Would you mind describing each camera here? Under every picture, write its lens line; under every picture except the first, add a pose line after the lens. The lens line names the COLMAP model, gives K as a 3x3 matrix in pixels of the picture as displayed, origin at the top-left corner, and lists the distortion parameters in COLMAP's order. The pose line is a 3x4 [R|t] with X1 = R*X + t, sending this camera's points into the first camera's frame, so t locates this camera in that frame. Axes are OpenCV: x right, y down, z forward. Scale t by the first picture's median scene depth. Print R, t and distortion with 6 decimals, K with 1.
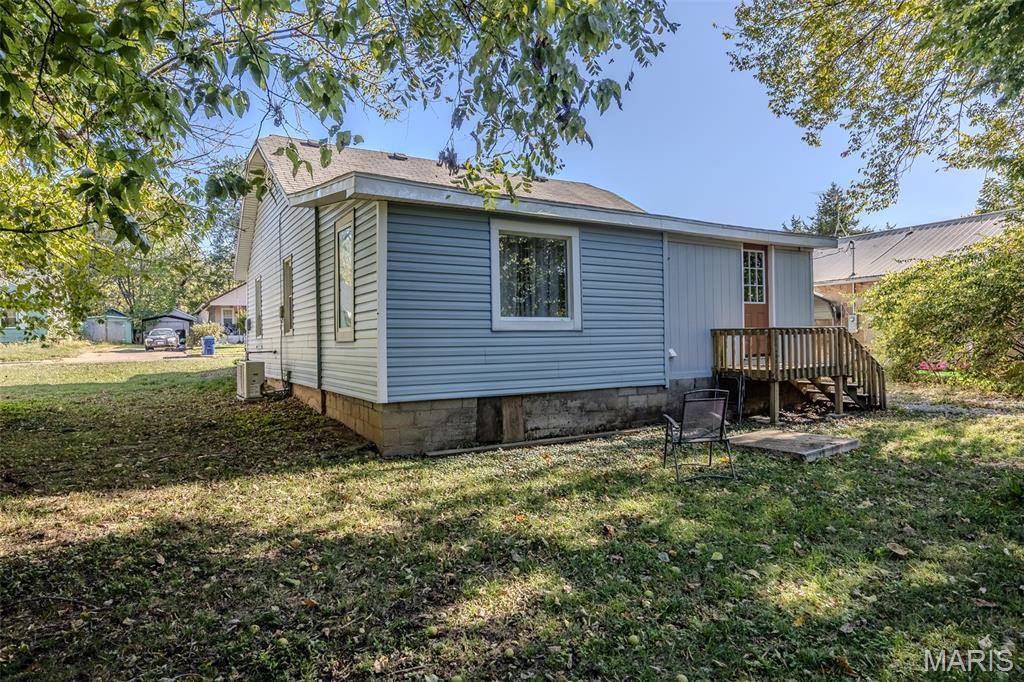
lens RADIAL K [[593.7, 0, 512.4], [0, 593.7, 337.5], [0, 0, 1]] dist [-0.005347, 0.004144]
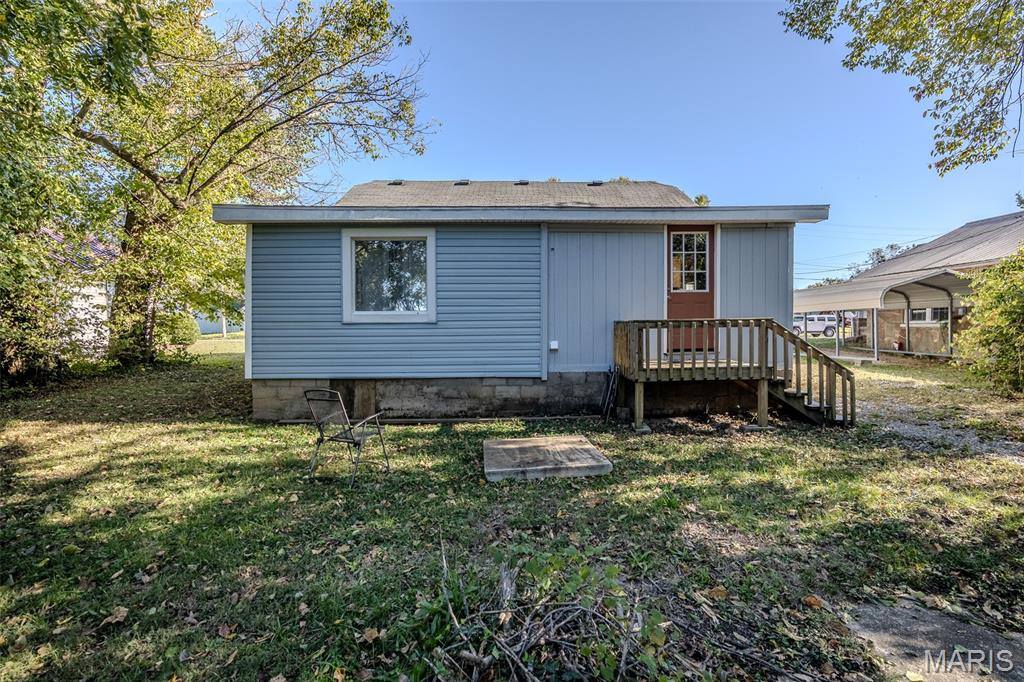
lens RADIAL K [[459.5, 0, 511.9], [0, 459.5, 339.6], [0, 0, 1]] dist [-0.002963, -0.000153]
pose [[0.871353, 0.015494, -0.490412, 0.648216], [-0.003907, 0.999689, 0.024642, -0.002355], [0.490641, -0.019556, 0.871142, 0.334543]]
